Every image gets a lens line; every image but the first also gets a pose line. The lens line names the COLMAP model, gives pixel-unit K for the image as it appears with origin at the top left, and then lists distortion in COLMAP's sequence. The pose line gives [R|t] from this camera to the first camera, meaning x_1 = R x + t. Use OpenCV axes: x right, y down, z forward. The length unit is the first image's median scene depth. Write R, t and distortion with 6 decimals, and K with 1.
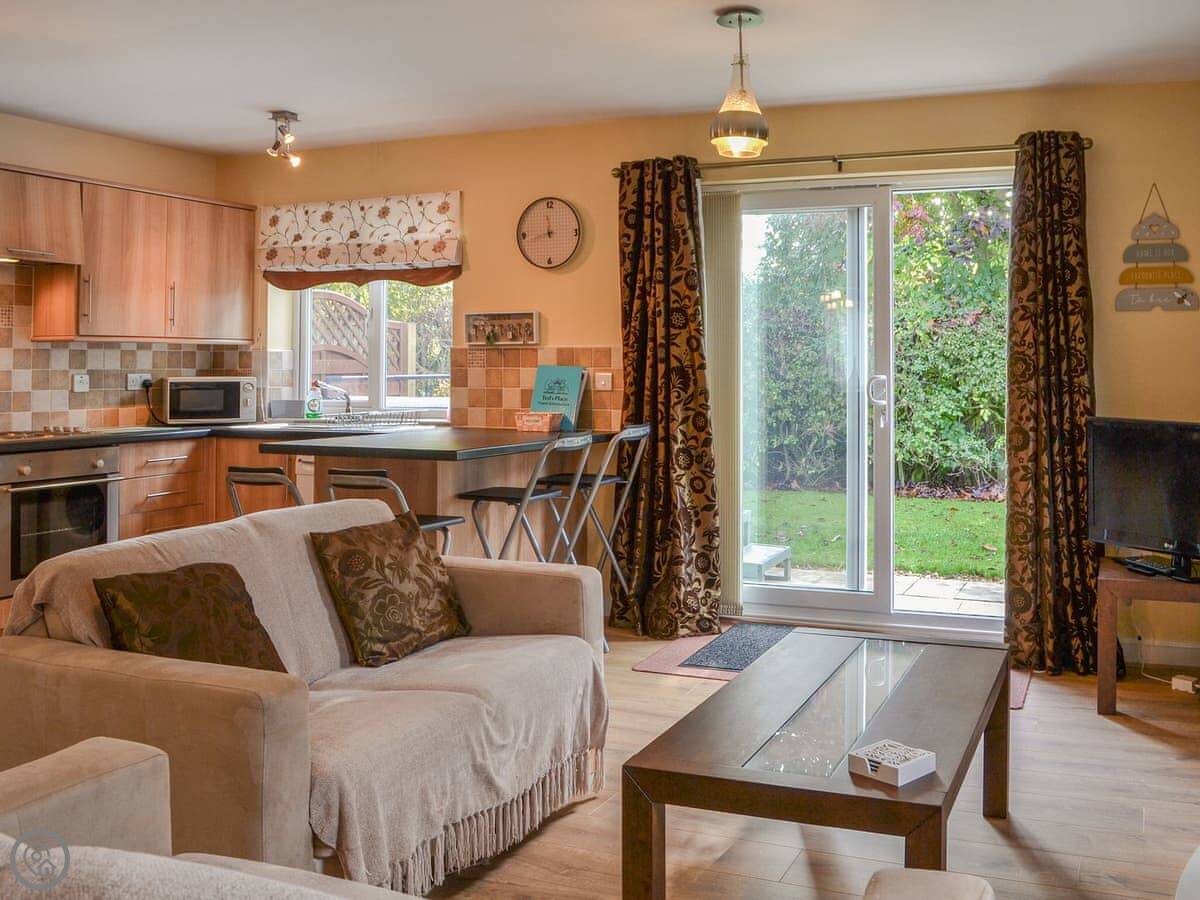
lens RADIAL K [[1137.0, 0, 708.0], [0, 1137.0, 304.5], [0, 0, 1]] dist [-0.041026, 0.000000]
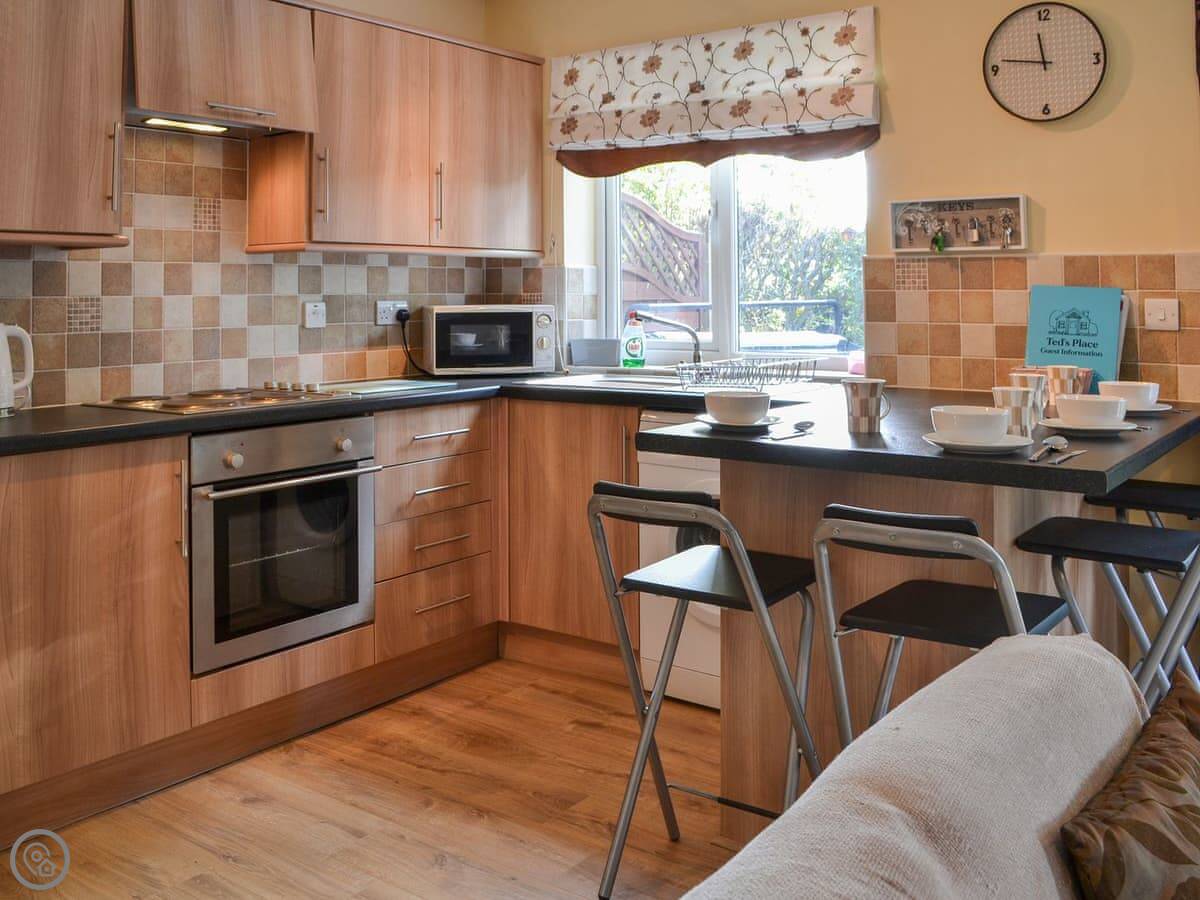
lens RADIAL K [[1177.0, 0, 618.7], [0, 1177.0, 226.3], [0, 0, 1]] dist [-0.008591, 0.000000]
pose [[0.969250, -0.014572, -0.245645, -0.201131], [0.014902, 0.999889, -0.000515, 0.019183], [0.245626, -0.003161, 0.969360, 0.348691]]
